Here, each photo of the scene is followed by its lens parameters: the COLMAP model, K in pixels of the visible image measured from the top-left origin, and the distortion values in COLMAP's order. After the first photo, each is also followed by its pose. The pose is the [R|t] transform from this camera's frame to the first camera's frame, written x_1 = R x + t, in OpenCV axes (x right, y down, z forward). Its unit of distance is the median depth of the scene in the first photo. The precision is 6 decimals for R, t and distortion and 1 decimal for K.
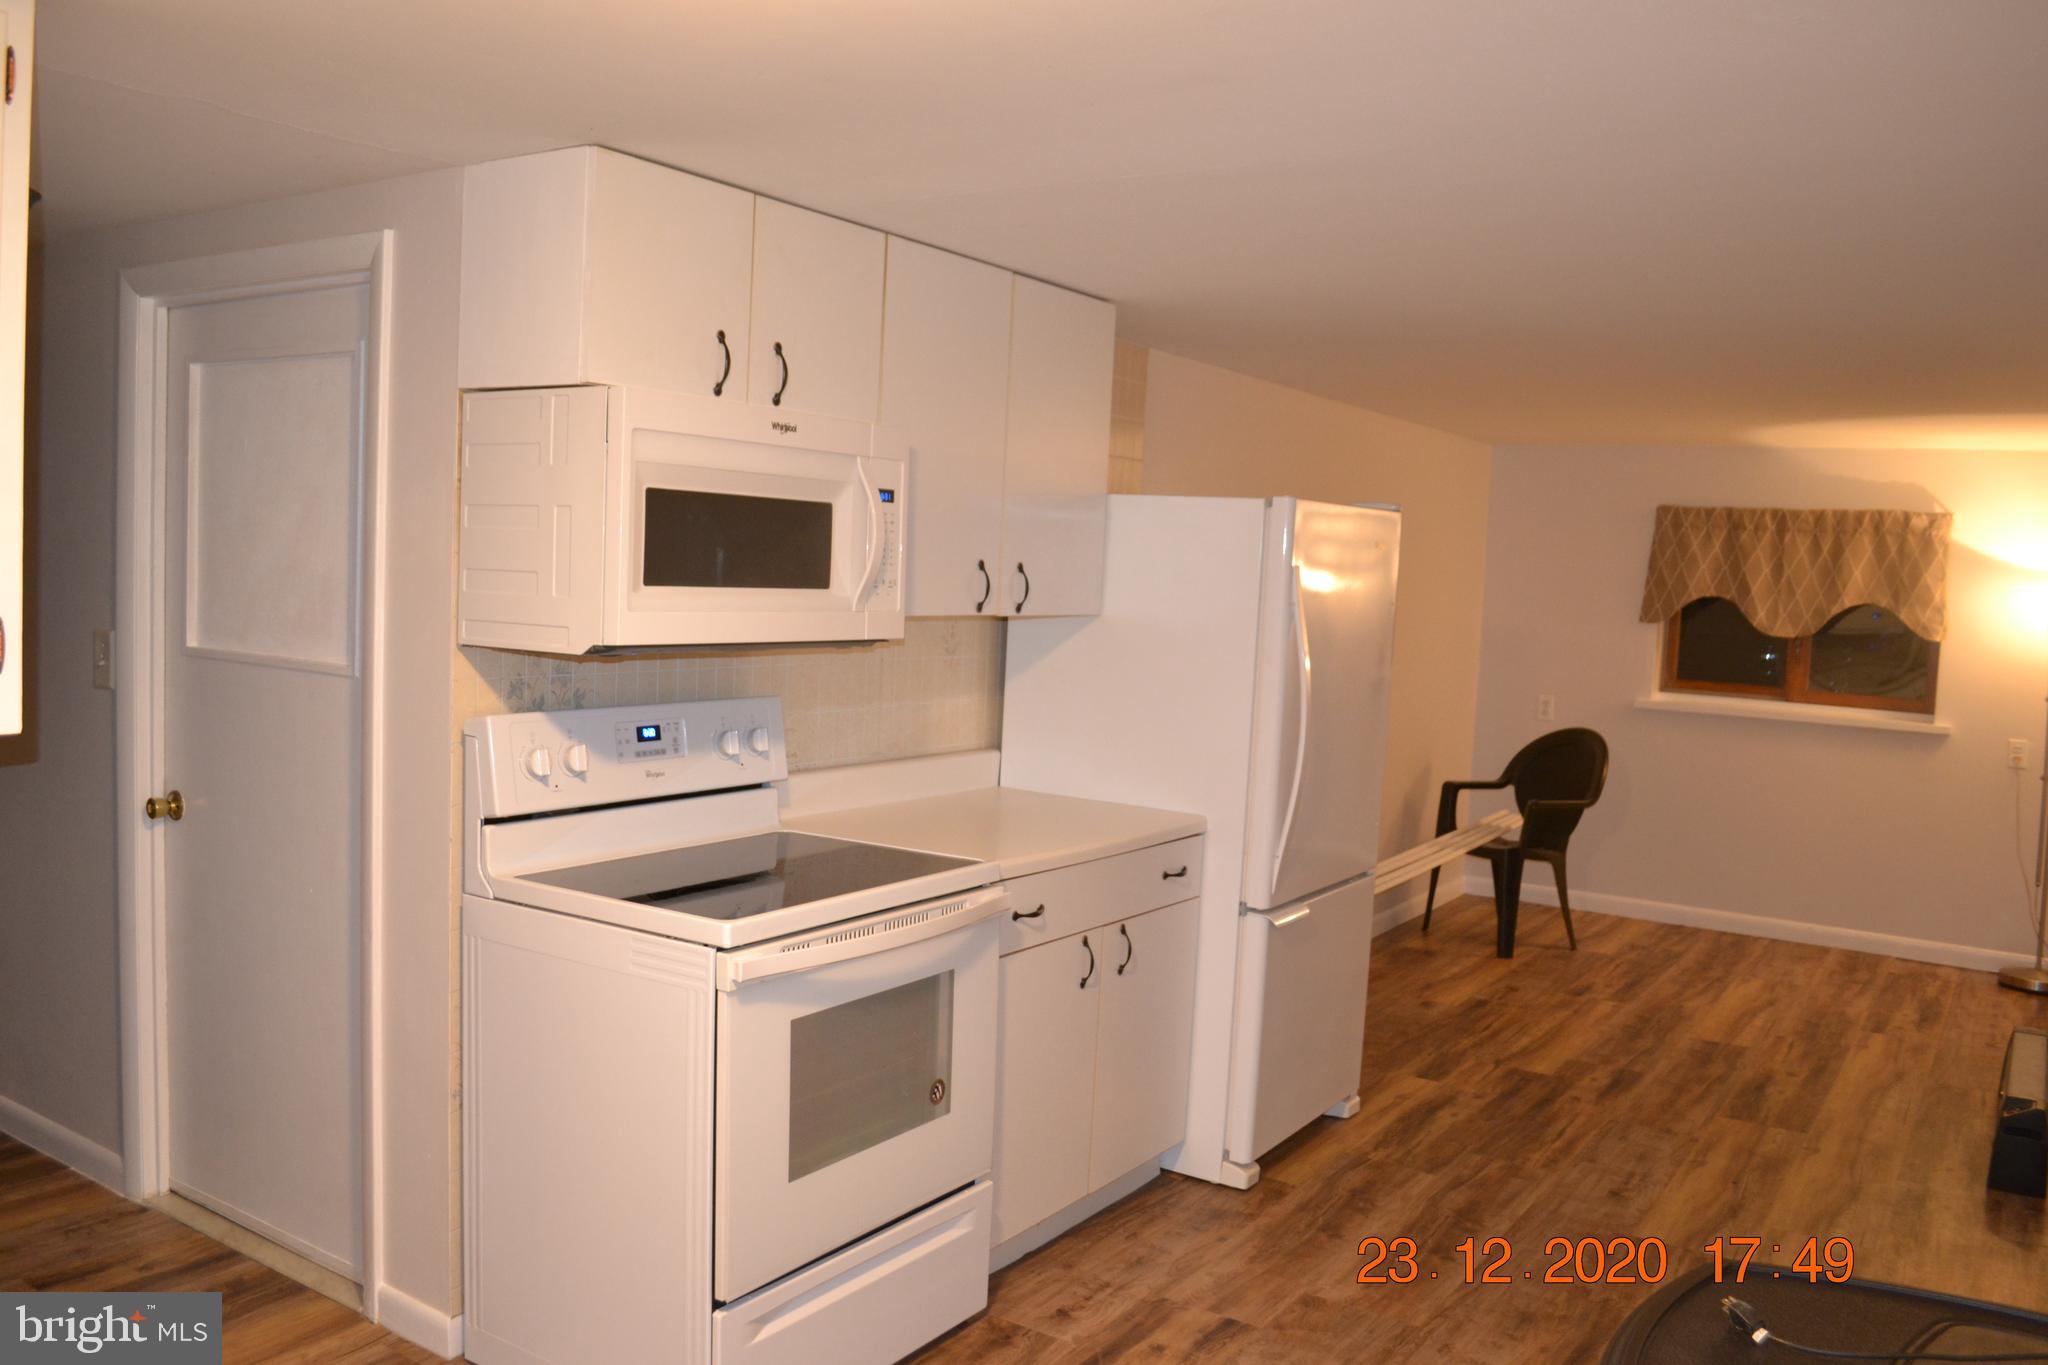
lens RADIAL K [[1629.5, 0, 1026.7], [0, 1629.5, 682.2], [0, 0, 1]] dist [-0.083036, 0.018081]
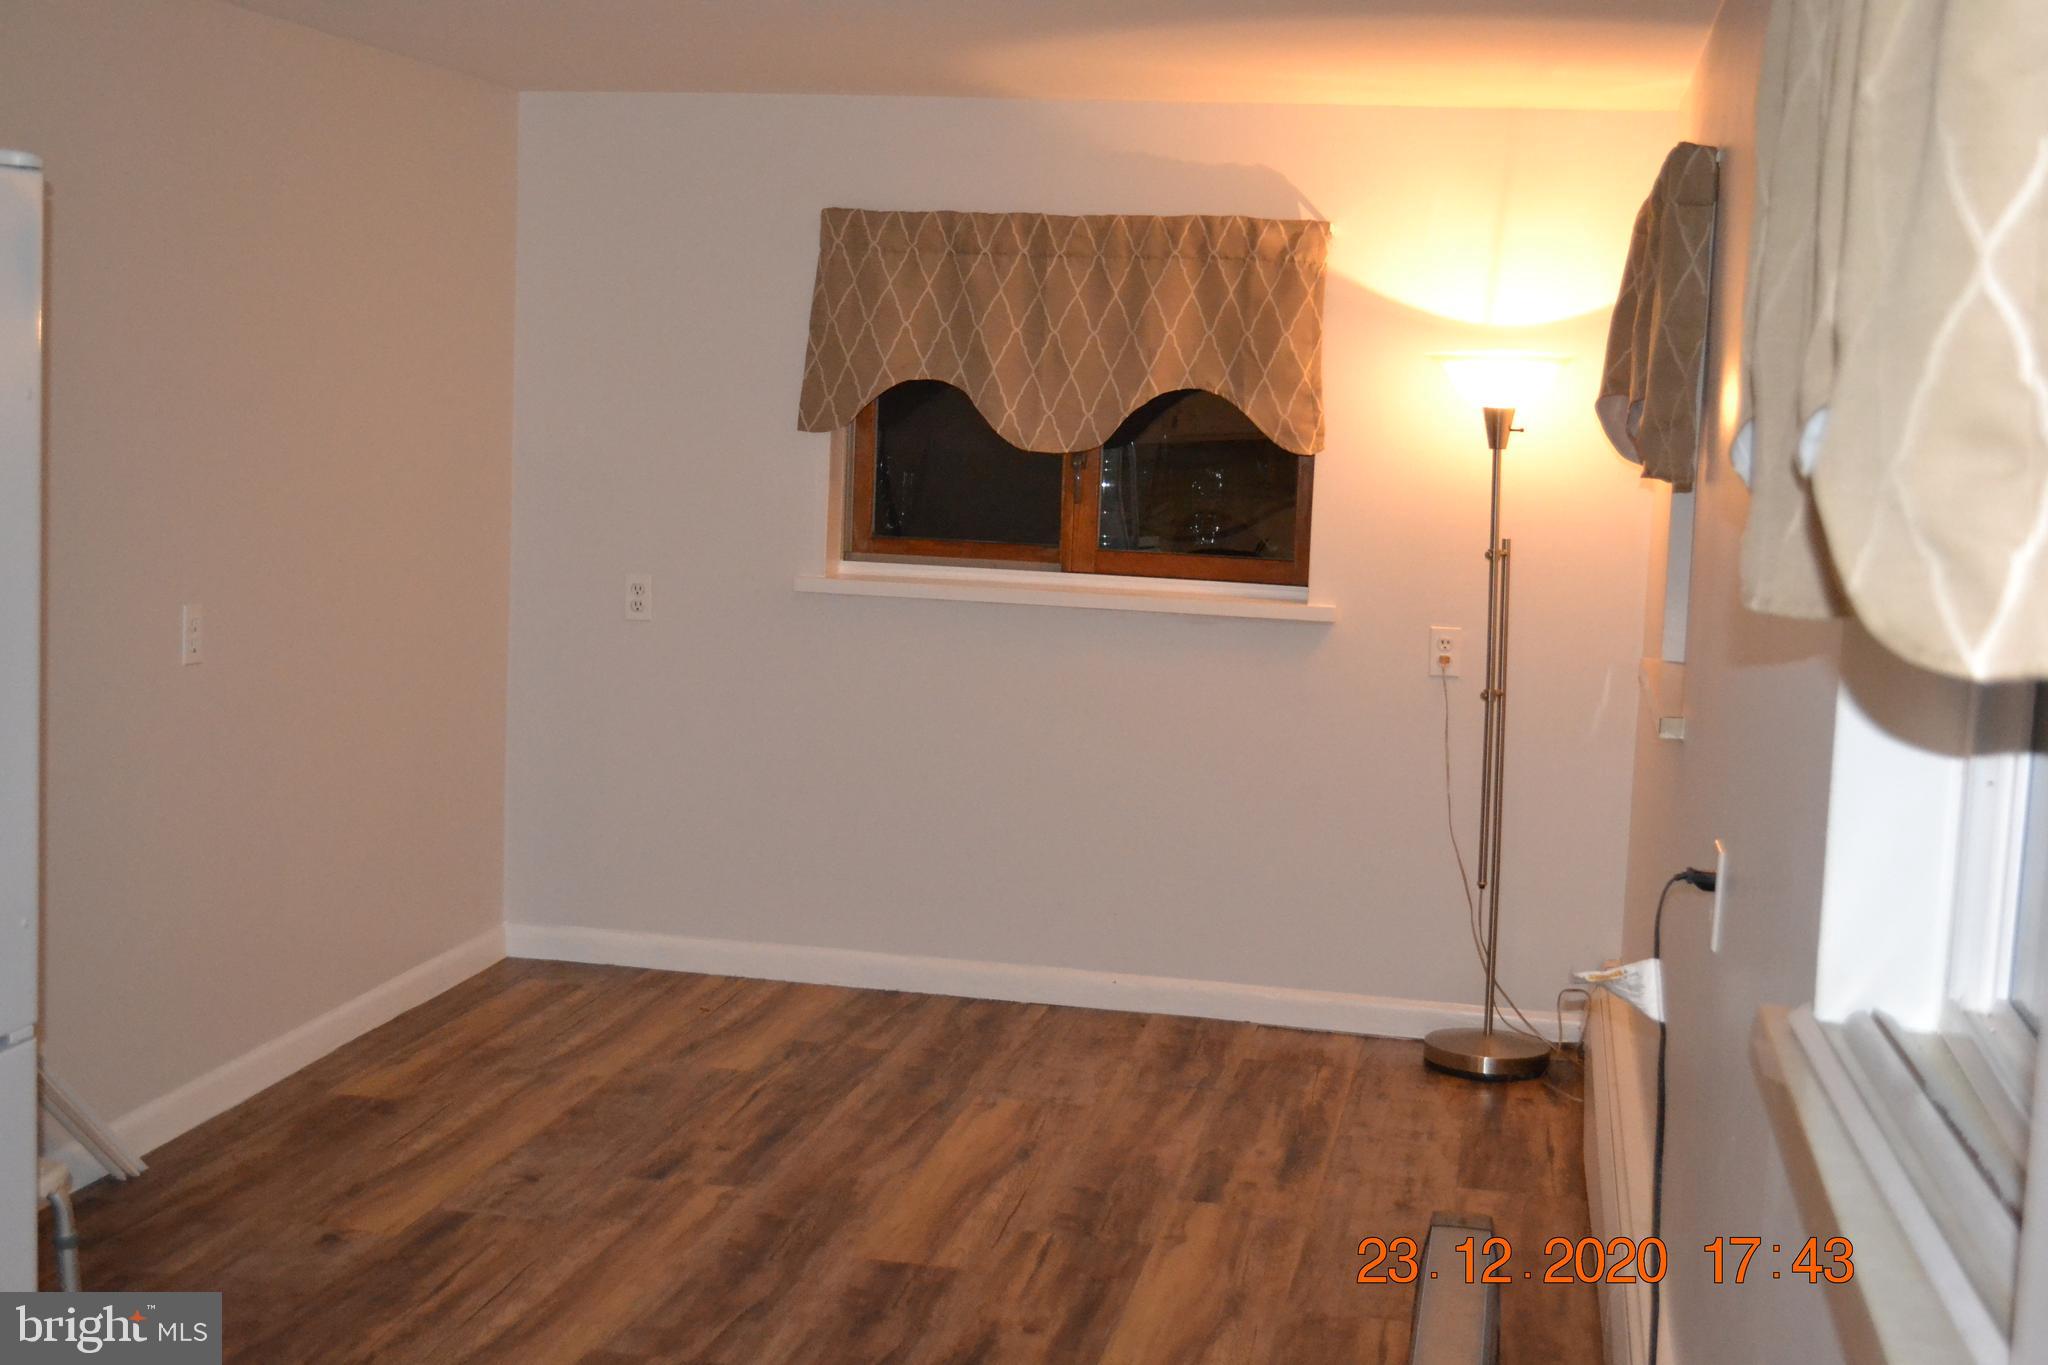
lens RADIAL K [[2658.2, 0, 1021.5], [0, 2658.2, 675.2], [0, 0, 1]] dist [0.004852, 0.000000]
pose [[0.926194, -0.049132, 0.373833, 0.133097], [0.030296, 0.997965, 0.056101, -0.004179], [-0.375829, -0.040635, 0.925798, 0.179931]]
